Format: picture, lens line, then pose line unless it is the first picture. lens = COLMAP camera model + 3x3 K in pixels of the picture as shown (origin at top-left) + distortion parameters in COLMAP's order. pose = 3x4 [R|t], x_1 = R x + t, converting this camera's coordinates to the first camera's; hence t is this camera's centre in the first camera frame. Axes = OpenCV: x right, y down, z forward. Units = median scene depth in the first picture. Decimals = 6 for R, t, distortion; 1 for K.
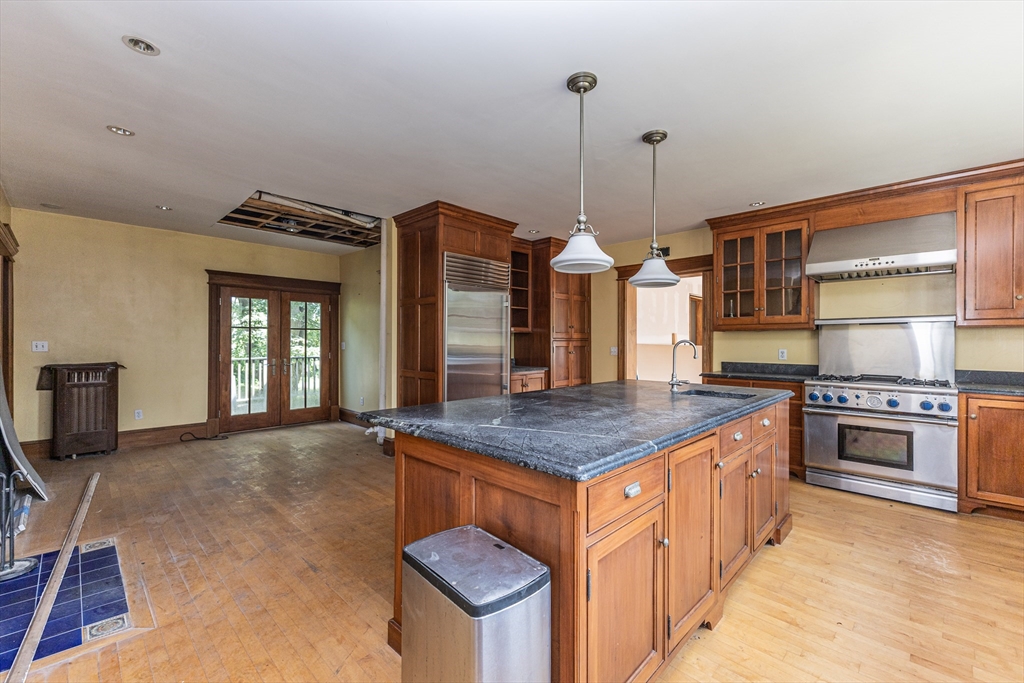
lens RADIAL K [[421.9, 0, 512.0], [0, 421.9, 341.5], [0, 0, 1]] dist [0.002657, -0.000258]
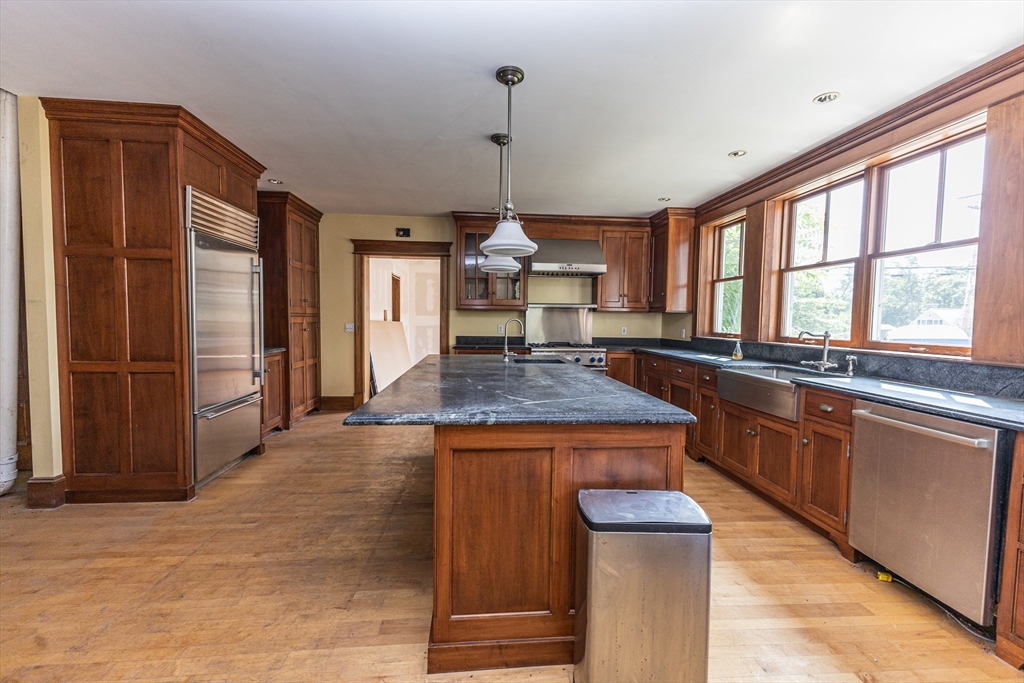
lens RADIAL K [[417.0, 0, 510.0], [0, 417.0, 342.2], [0, 0, 1]] dist [0.008457, -0.003048]
pose [[0.659108, -0.035327, 0.751219, -0.403997], [-0.010279, 0.998380, 0.055969, -0.002256], [-0.751978, -0.044611, 0.657676, 0.176500]]
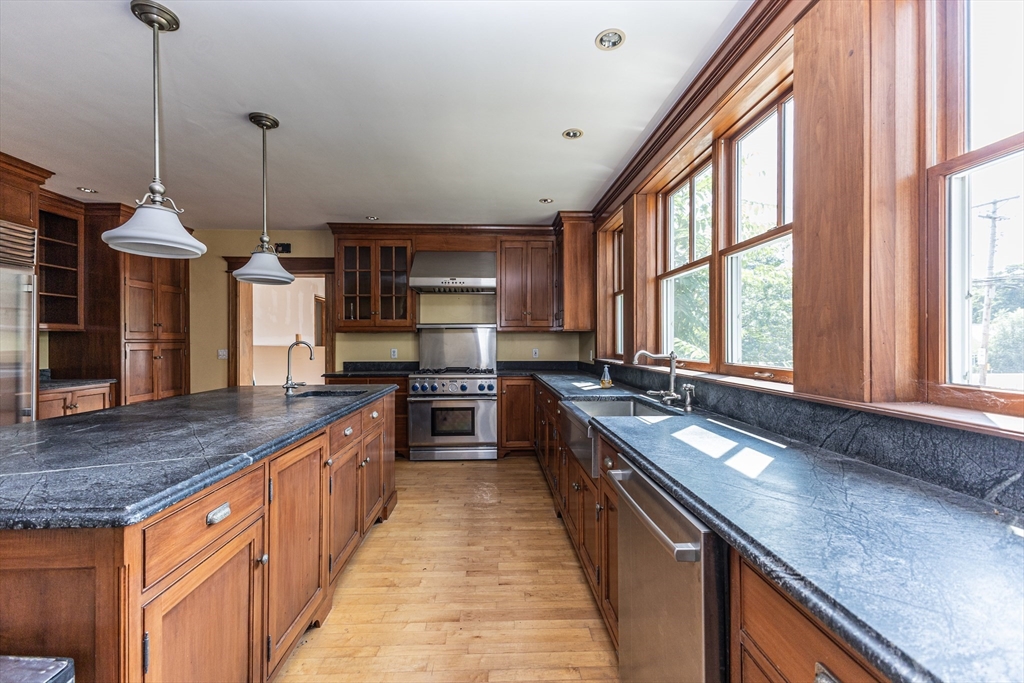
lens RADIAL K [[417.0, 0, 510.0], [0, 417.0, 342.2], [0, 0, 1]] dist [0.008457, -0.003048]
pose [[0.683218, -0.004904, 0.730198, 0.033338], [0.005422, 0.999984, 0.001644, -0.000102], [-0.730195, 0.002836, 0.683233, -0.013638]]
